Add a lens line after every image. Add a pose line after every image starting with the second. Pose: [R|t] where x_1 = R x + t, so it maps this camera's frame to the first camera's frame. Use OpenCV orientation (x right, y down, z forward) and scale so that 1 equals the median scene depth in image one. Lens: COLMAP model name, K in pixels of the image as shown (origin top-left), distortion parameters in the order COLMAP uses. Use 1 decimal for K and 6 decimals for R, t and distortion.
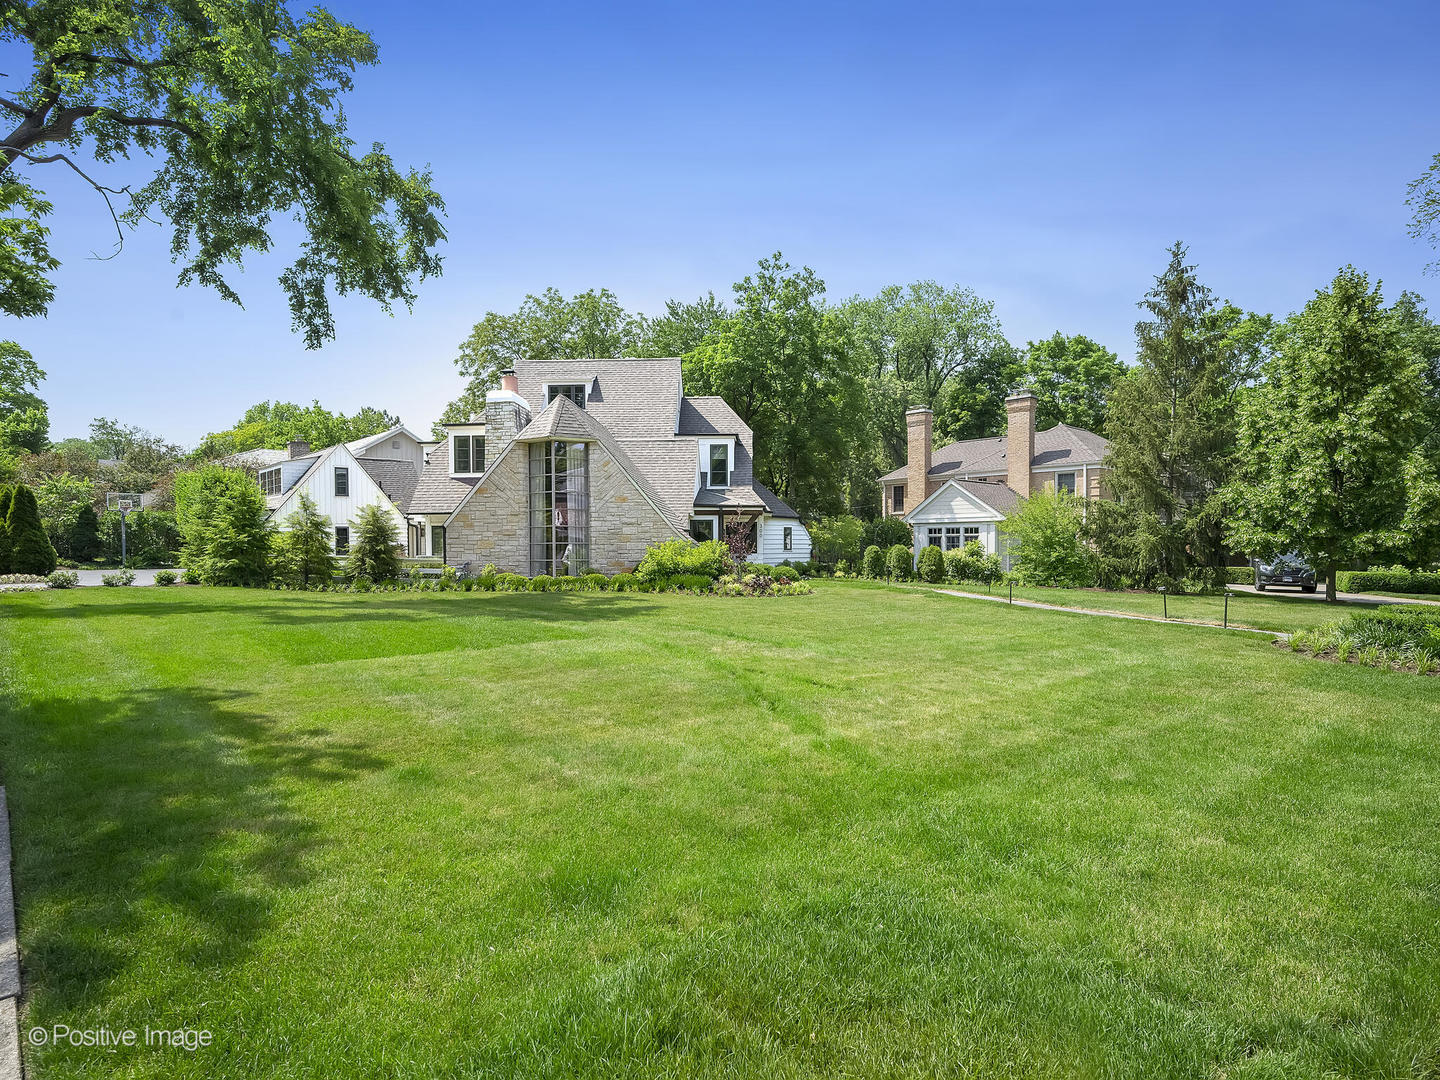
lens RADIAL K [[720.0, 0, 718.8], [0, 720.0, 542.4], [0, 0, 1]] dist [0.000306, 0.000005]
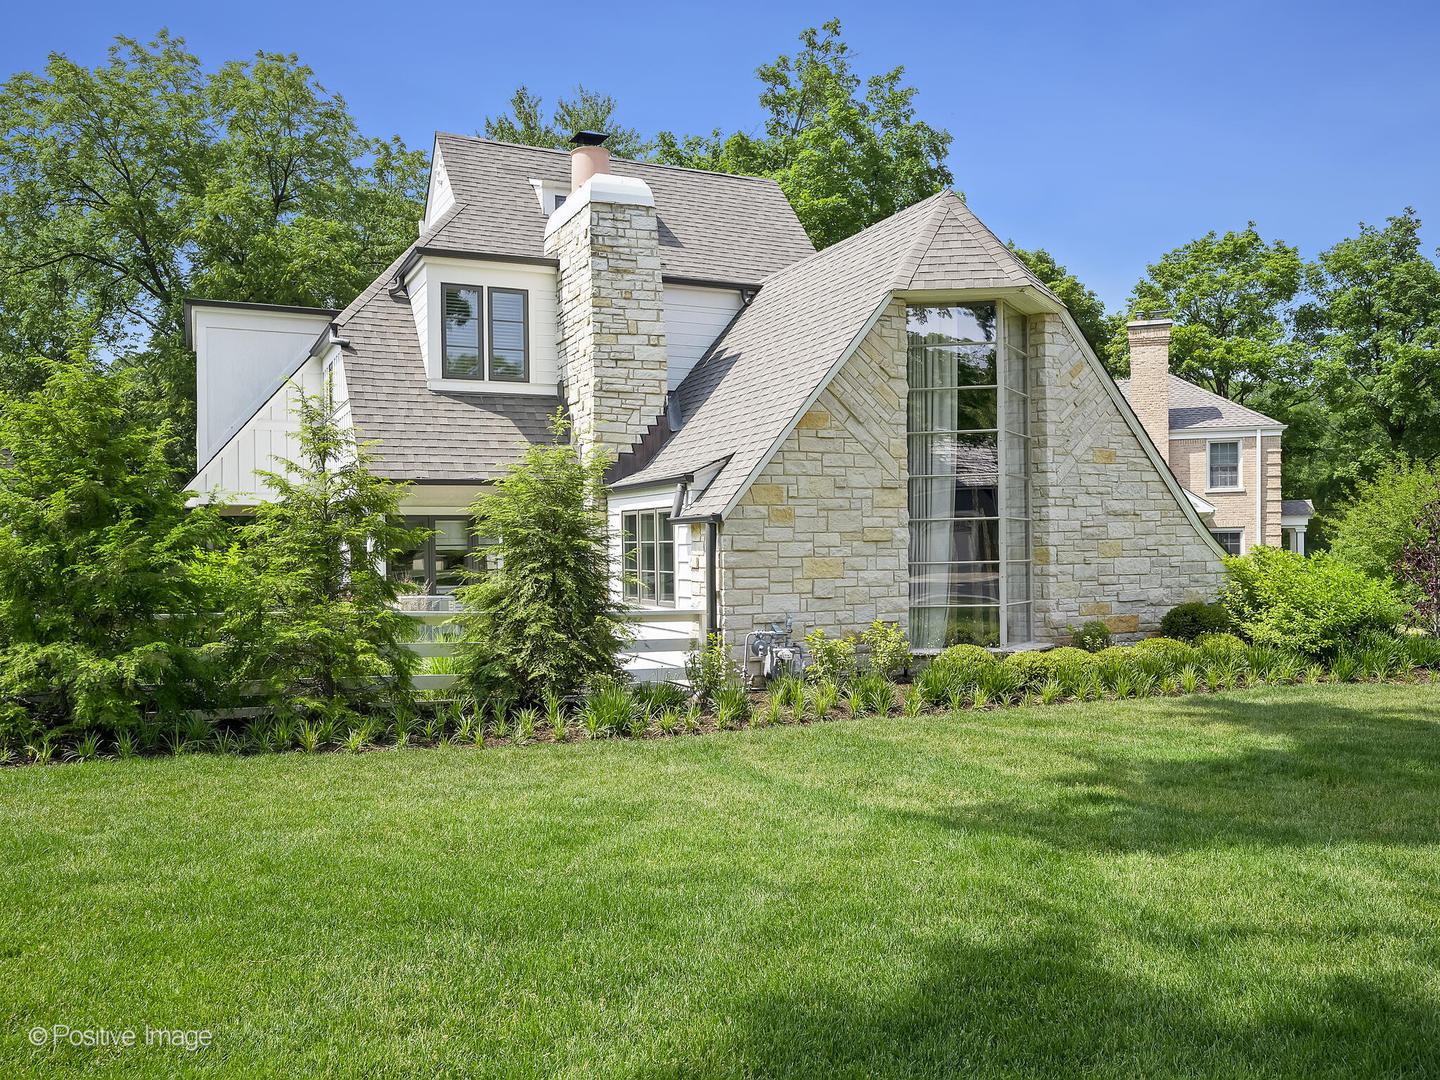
lens RADIAL K [[1061.5, 0, 718.6], [0, 1061.5, 540.1], [0, 0, 1]] dist [-0.001678, -0.000097]
pose [[0.903752, -0.003669, 0.428042, -0.604589], [0.005002, 0.999986, -0.001988, -0.010260], [-0.428028, 0.003938, 0.903757, 0.532842]]
